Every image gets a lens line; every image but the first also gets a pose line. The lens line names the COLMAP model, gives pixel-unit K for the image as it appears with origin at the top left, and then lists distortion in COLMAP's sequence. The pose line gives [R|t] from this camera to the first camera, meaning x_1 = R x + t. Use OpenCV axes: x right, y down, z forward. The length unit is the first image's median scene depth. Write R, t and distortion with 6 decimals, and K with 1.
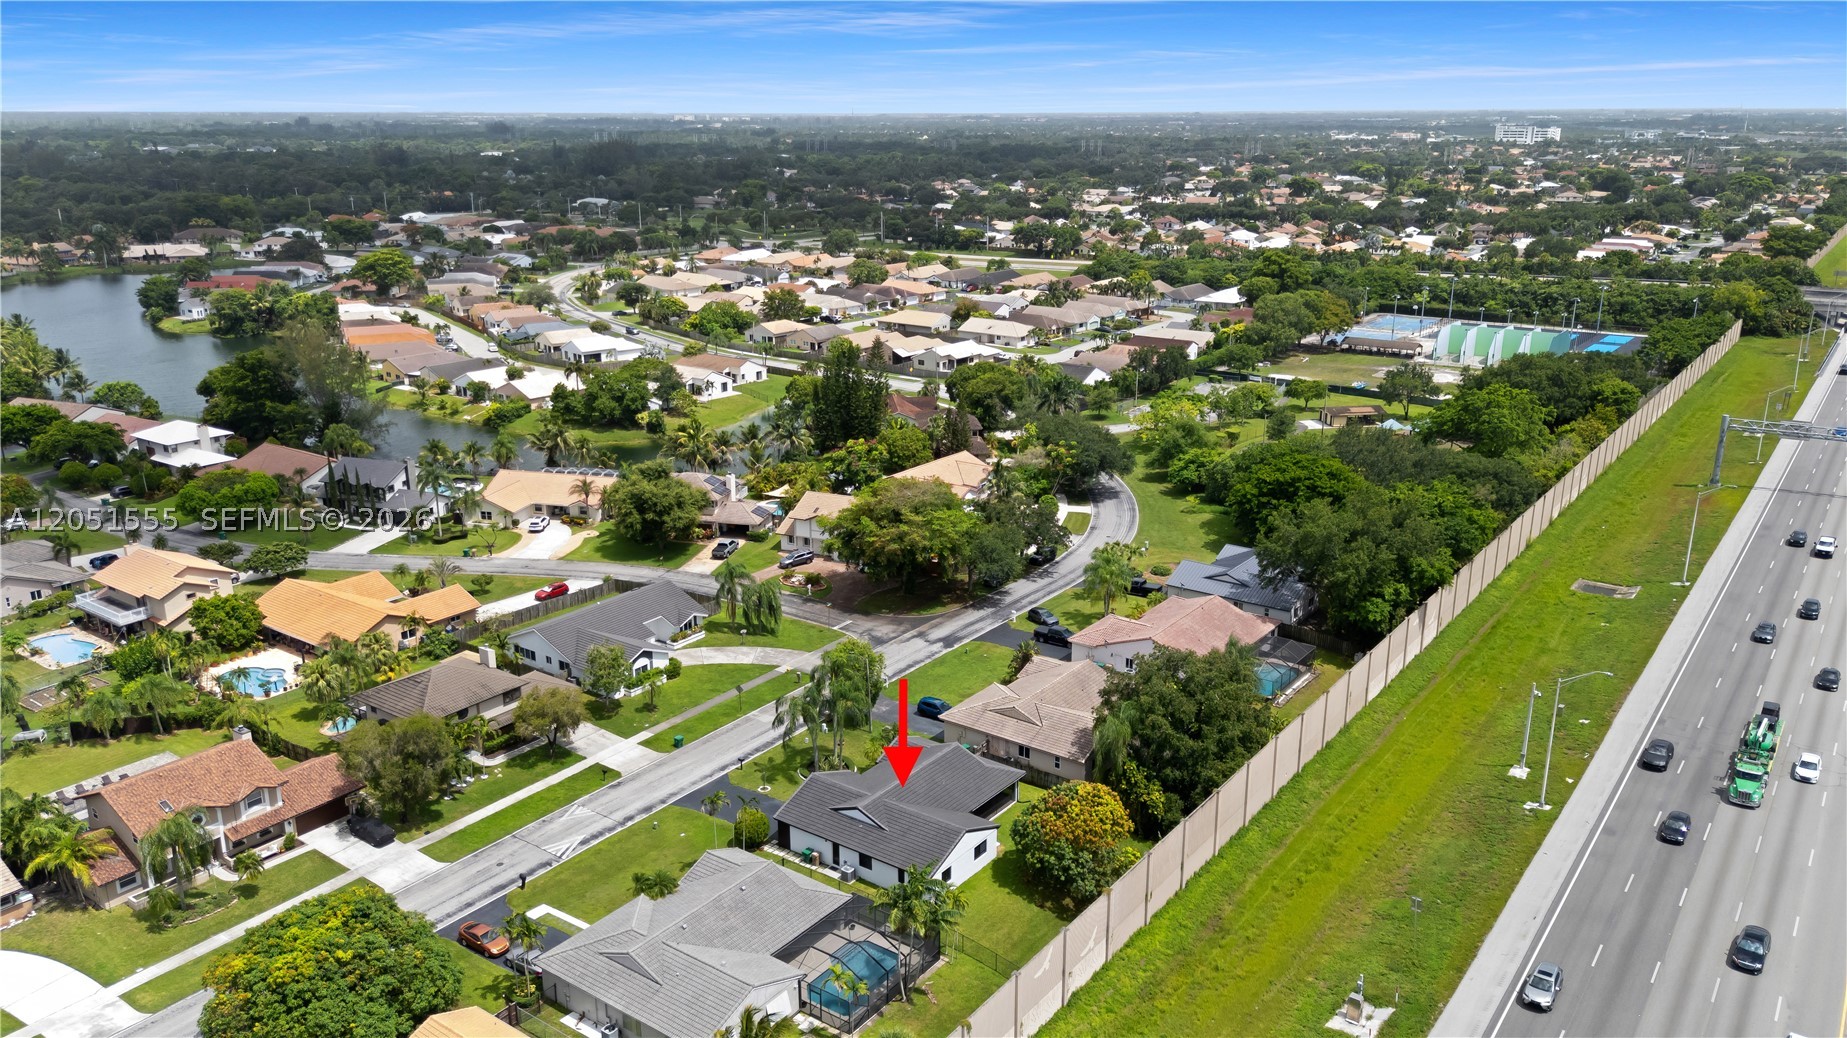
lens RADIAL K [[1360.7, 0, 917.4], [0, 1360.7, 514.7], [0, 0, 1]] dist [0.116598, -0.147996]
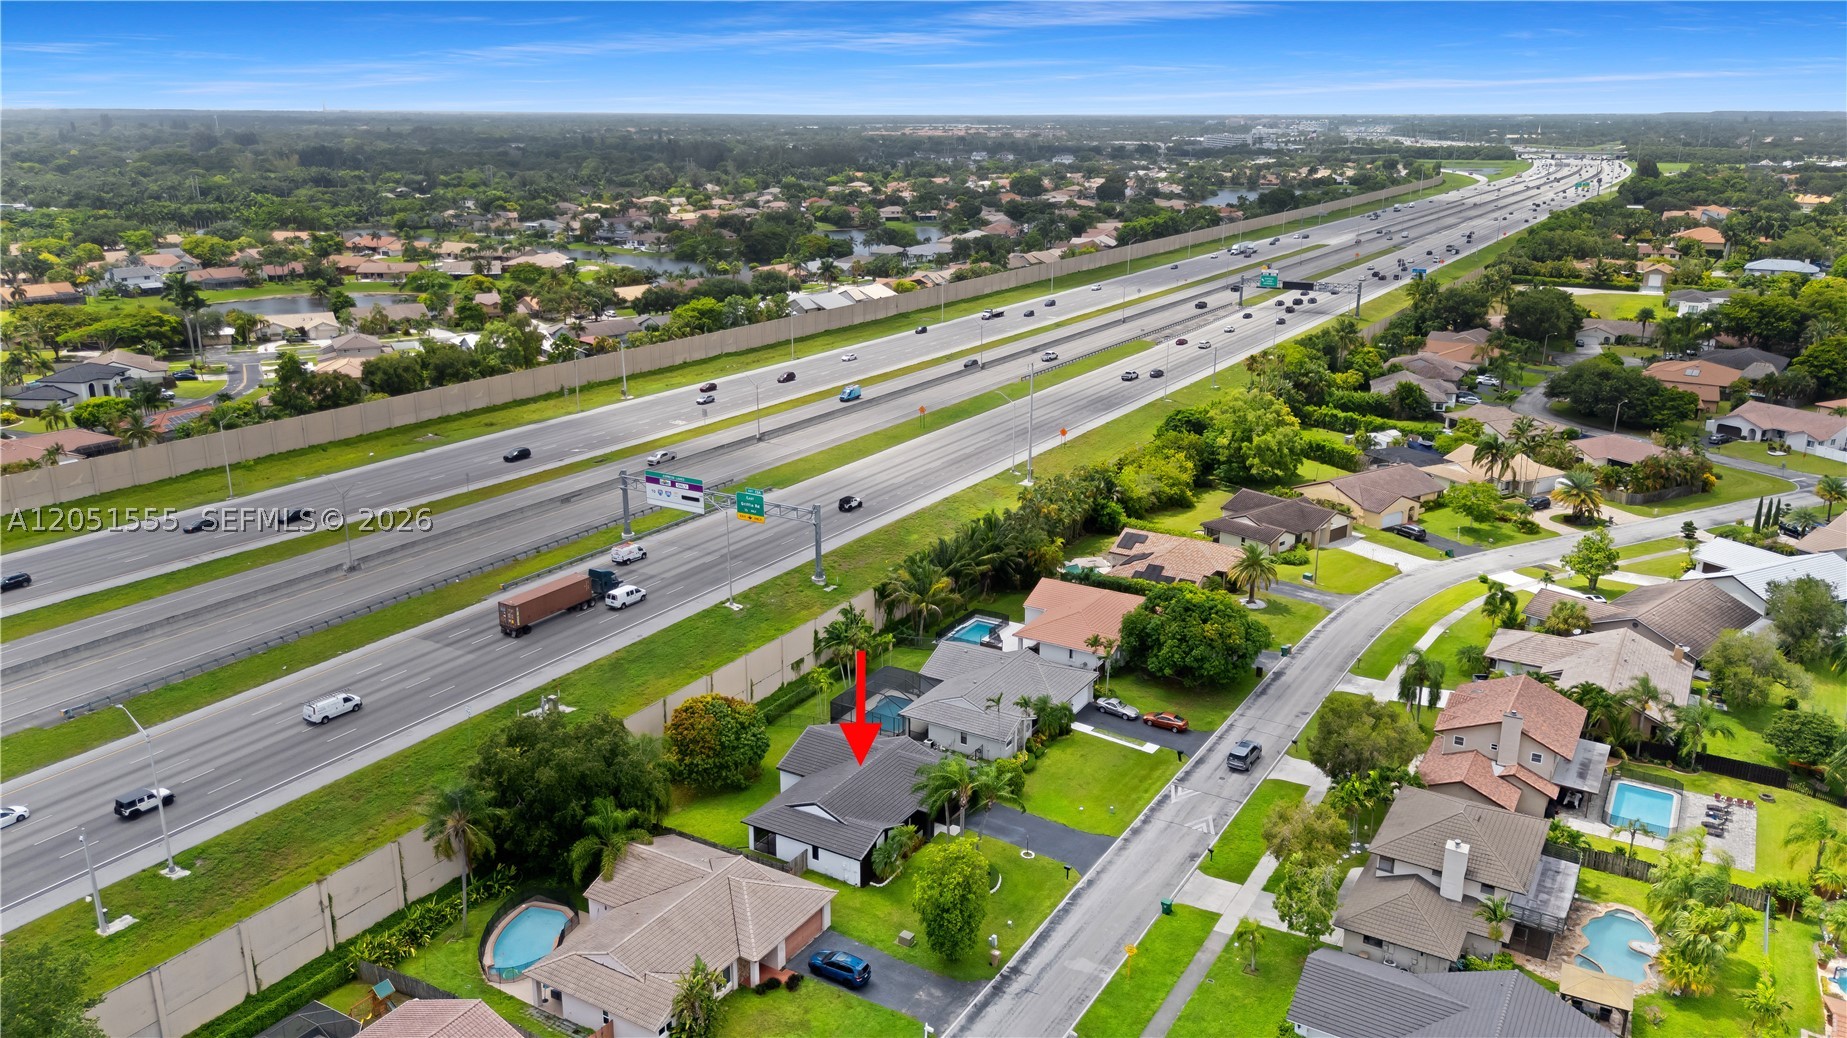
lens RADIAL K [[1360.7, 0, 917.4], [0, 1360.7, 514.7], [0, 0, 1]] dist [0.116598, -0.147996]
pose [[-0.995894, 0.024555, -0.087131, 0.027849], [-0.027266, 0.836445, 0.547373, -0.389487], [0.086321, 0.547501, -0.832341, 1.306732]]
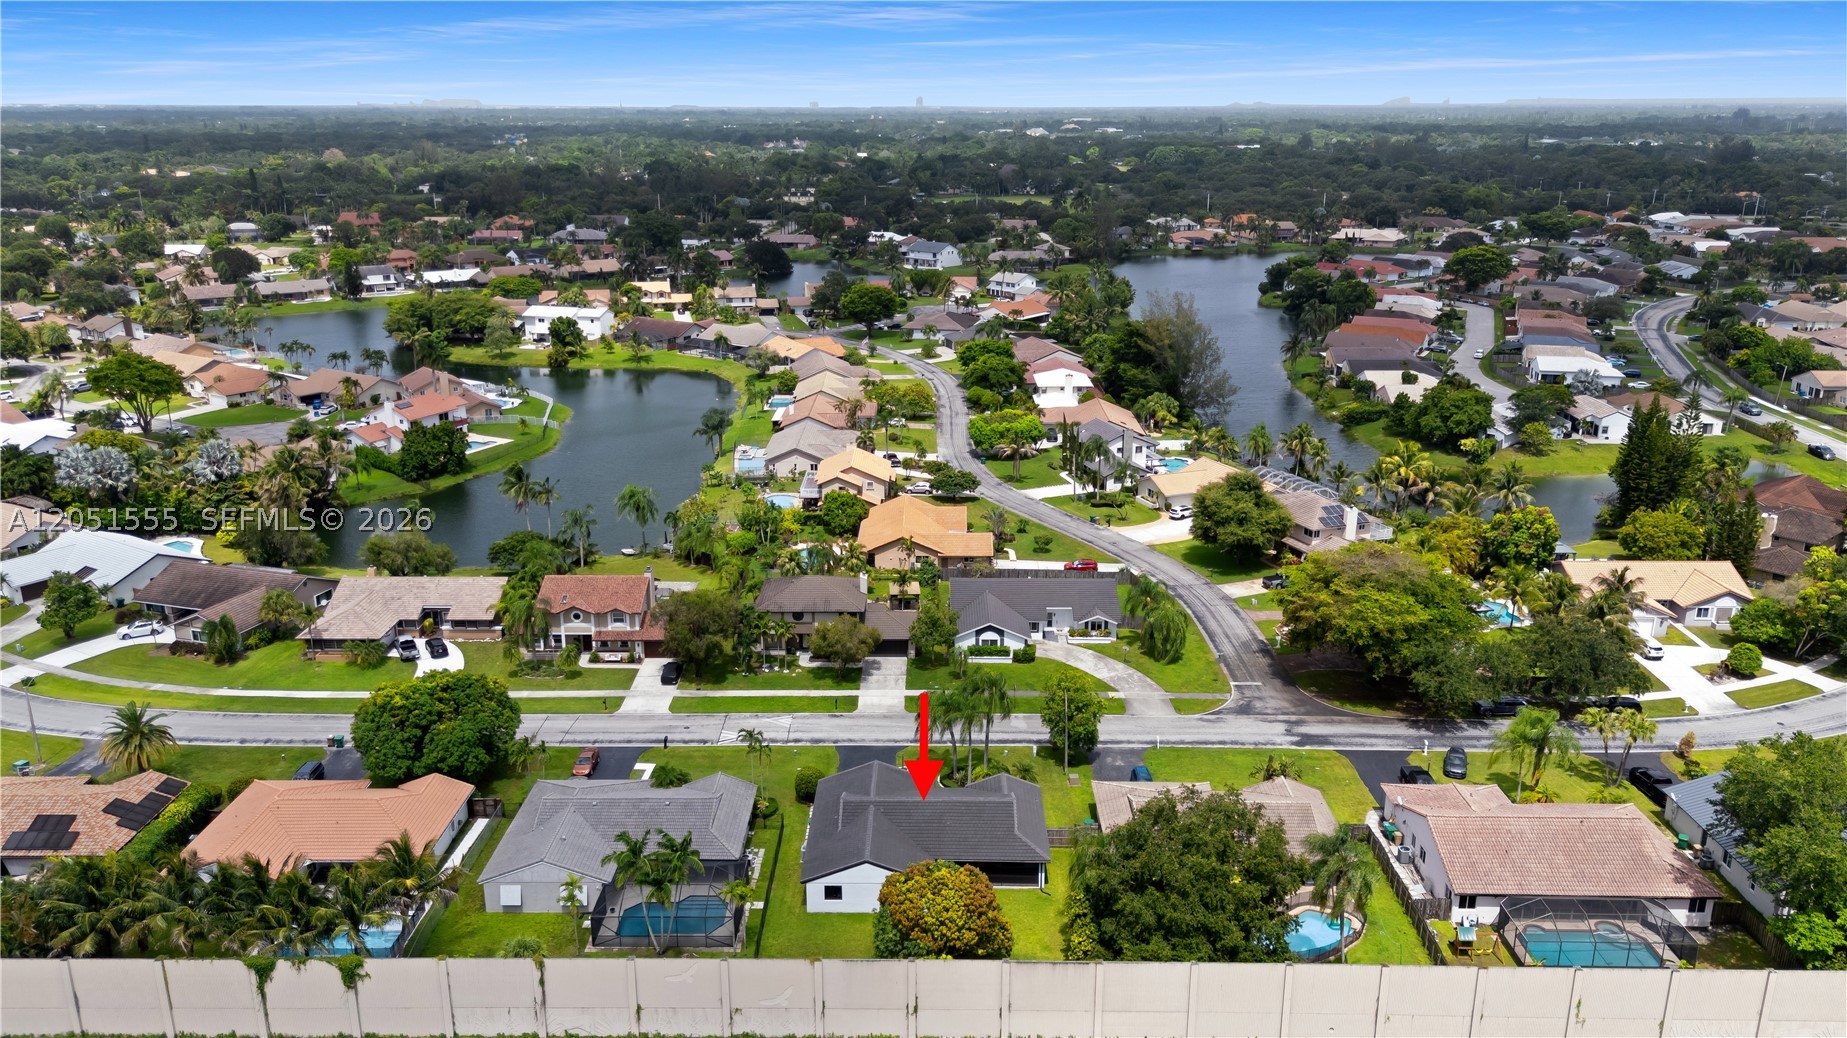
lens RADIAL K [[1360.7, 0, 917.4], [0, 1360.7, 514.7], [0, 0, 1]] dist [0.116598, -0.147996]
pose [[0.579818, 0.234787, -0.780184, 0.516286], [-0.231153, 0.965636, 0.118808, -0.085353], [0.781268, 0.111455, 0.614164, 0.291150]]
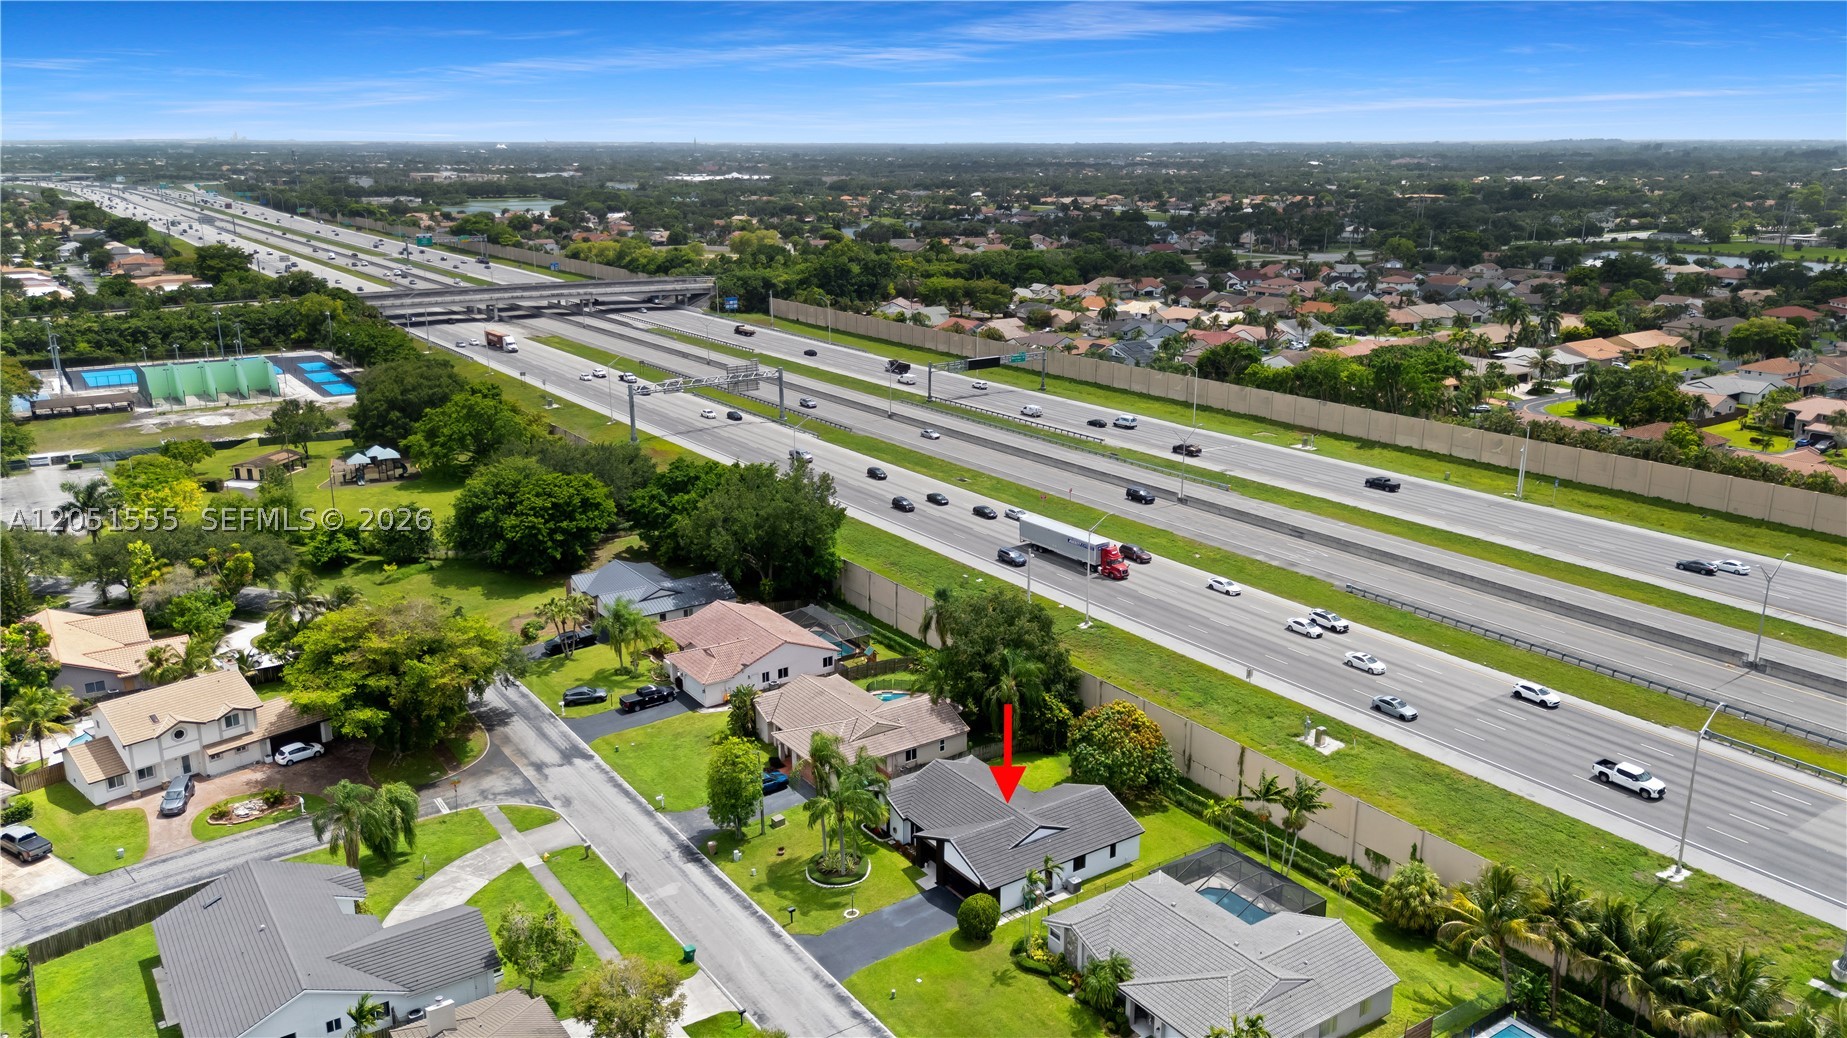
lens RADIAL K [[1360.7, 0, 917.4], [0, 1360.7, 514.7], [0, 0, 1]] dist [0.116598, -0.147996]
pose [[0.328355, -0.248128, 0.911381, -0.646614], [0.270232, 0.949226, 0.161072, -0.125480], [-0.905073, 0.193396, 0.378736, 0.479283]]
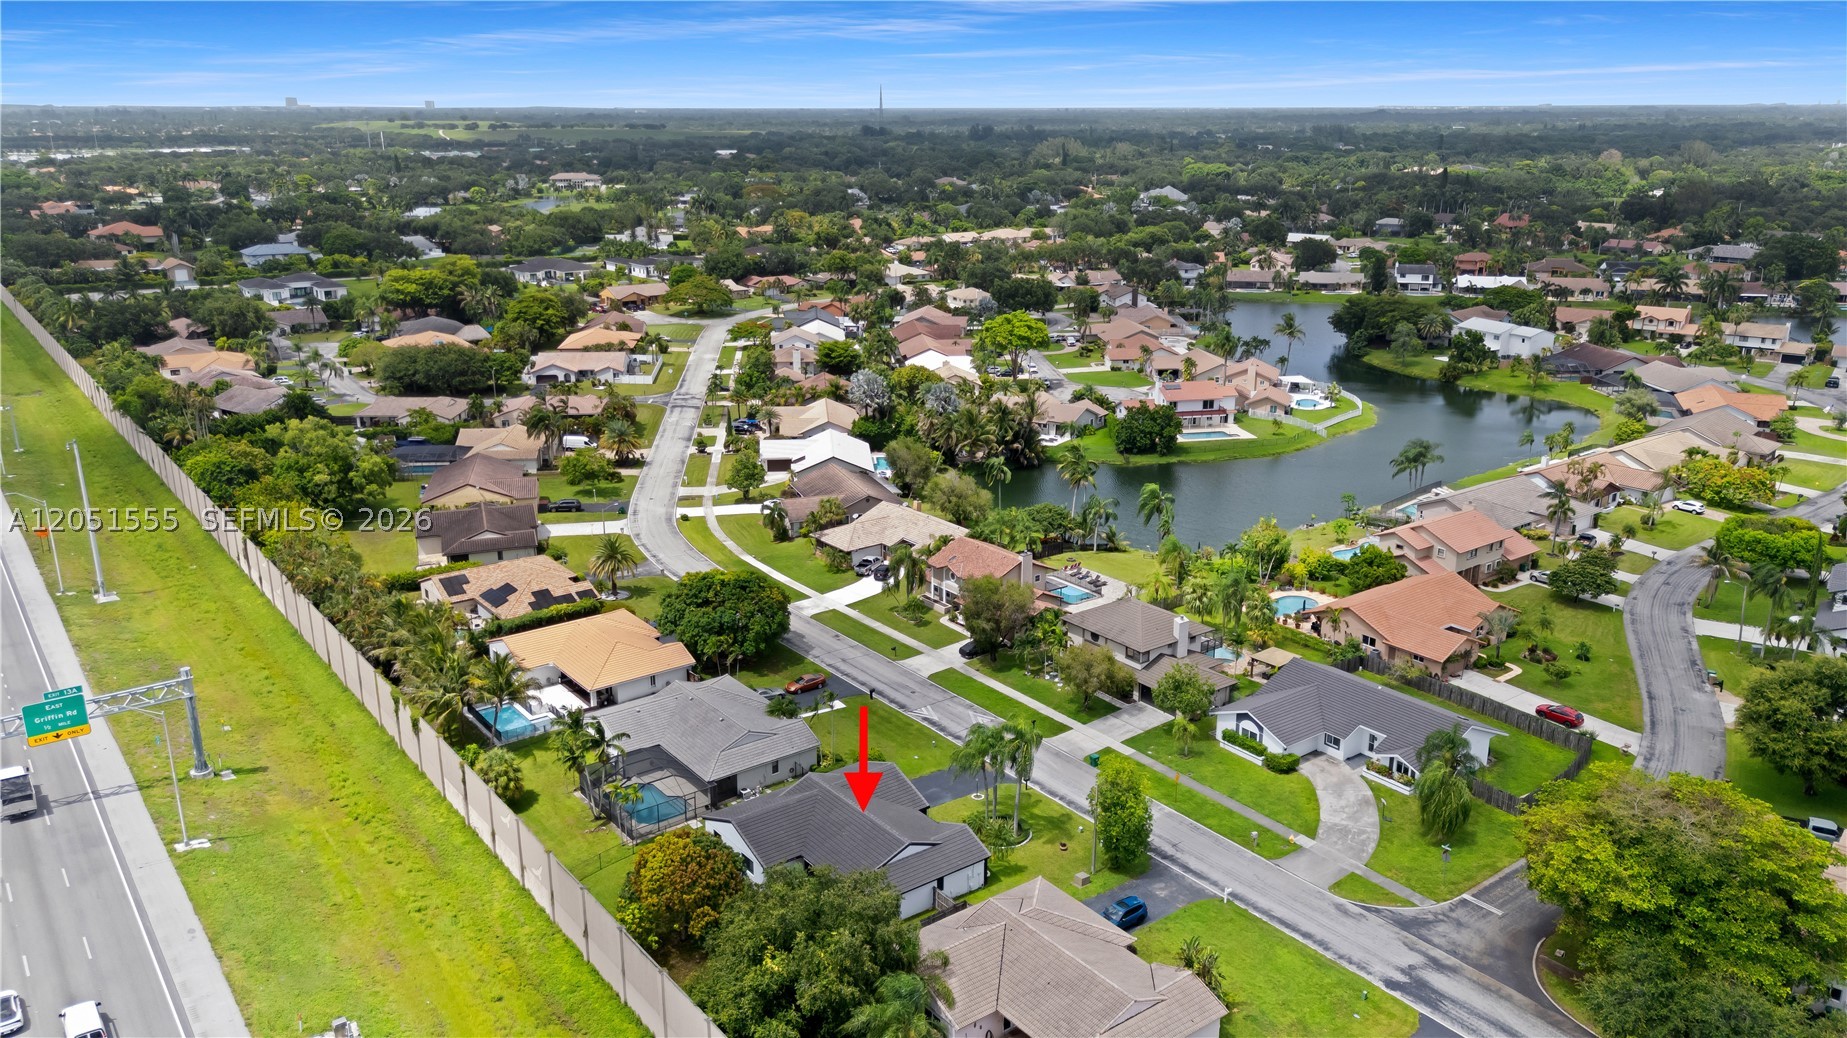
lens RADIAL K [[1360.7, 0, 917.4], [0, 1360.7, 514.7], [0, 0, 1]] dist [0.116598, -0.147996]
pose [[-0.285020, 0.276453, -0.917789, 0.596170], [-0.273308, 0.894317, 0.354259, -0.252815], [0.918731, 0.351810, -0.179342, 0.854248]]
